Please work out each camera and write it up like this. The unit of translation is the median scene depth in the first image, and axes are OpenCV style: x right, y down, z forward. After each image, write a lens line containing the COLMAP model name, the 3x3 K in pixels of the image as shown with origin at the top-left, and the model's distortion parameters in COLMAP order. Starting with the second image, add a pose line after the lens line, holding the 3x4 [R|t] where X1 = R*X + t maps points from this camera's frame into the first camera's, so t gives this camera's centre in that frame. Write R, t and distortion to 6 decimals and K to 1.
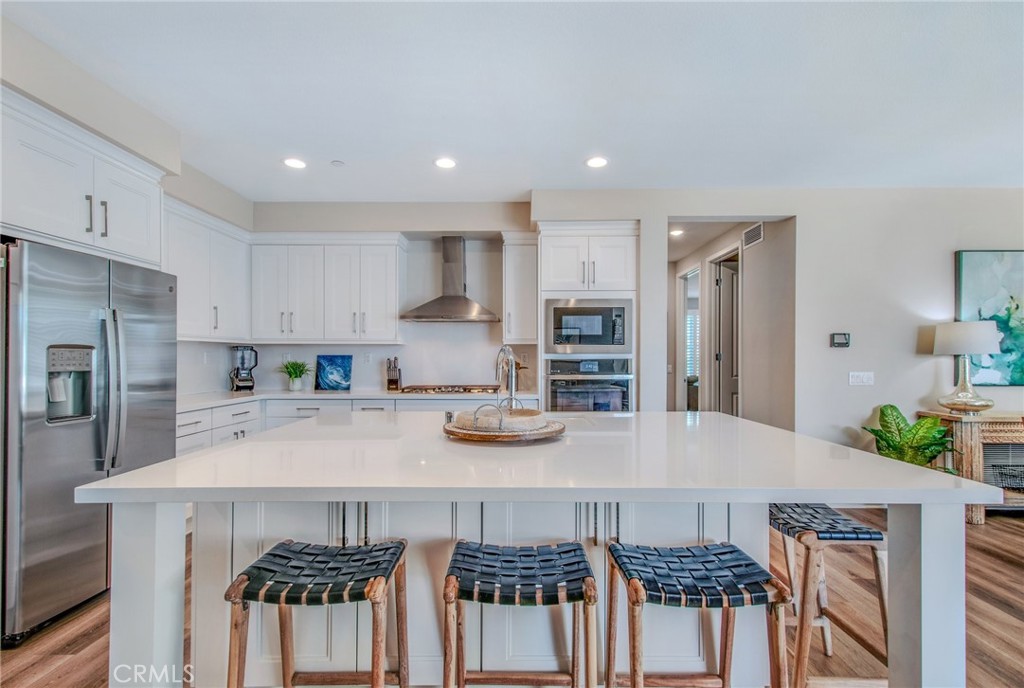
lens RADIAL K [[458.6, 0, 512.9], [0, 458.6, 357.0], [0, 0, 1]] dist [0.011652, -0.001273]
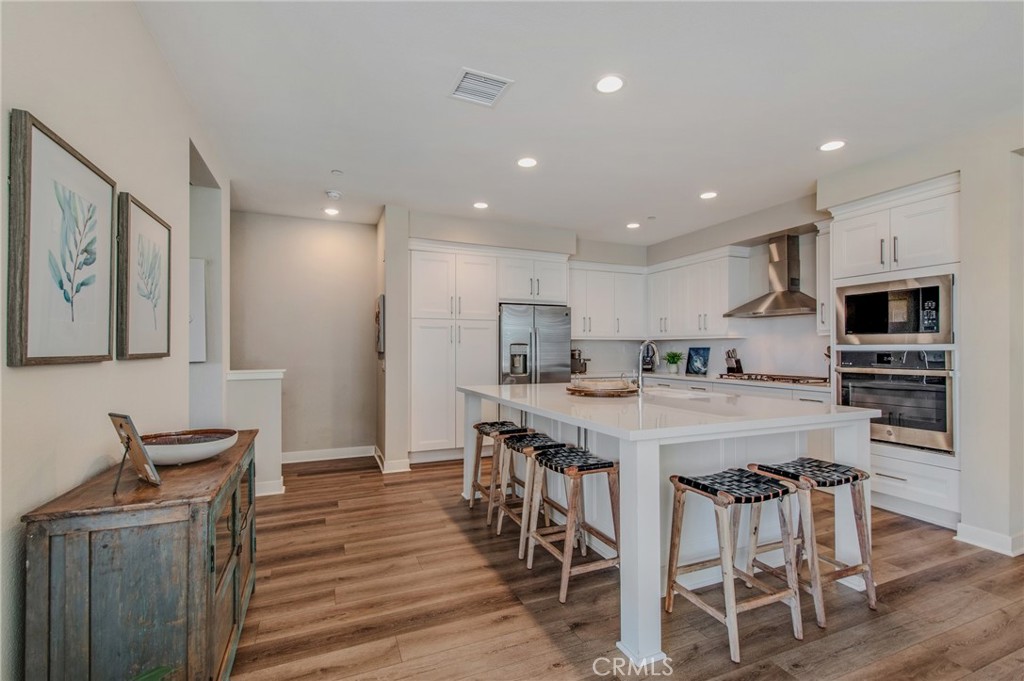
lens RADIAL K [[452.0, 0, 507.3], [0, 452.0, 345.6], [0, 0, 1]] dist [0.012709, -0.006011]
pose [[0.394808, -0.008801, -0.918722, 0.667907], [0.000582, 0.999956, -0.009329, 0.002798], [0.918764, 0.003149, 0.394796, -0.000862]]
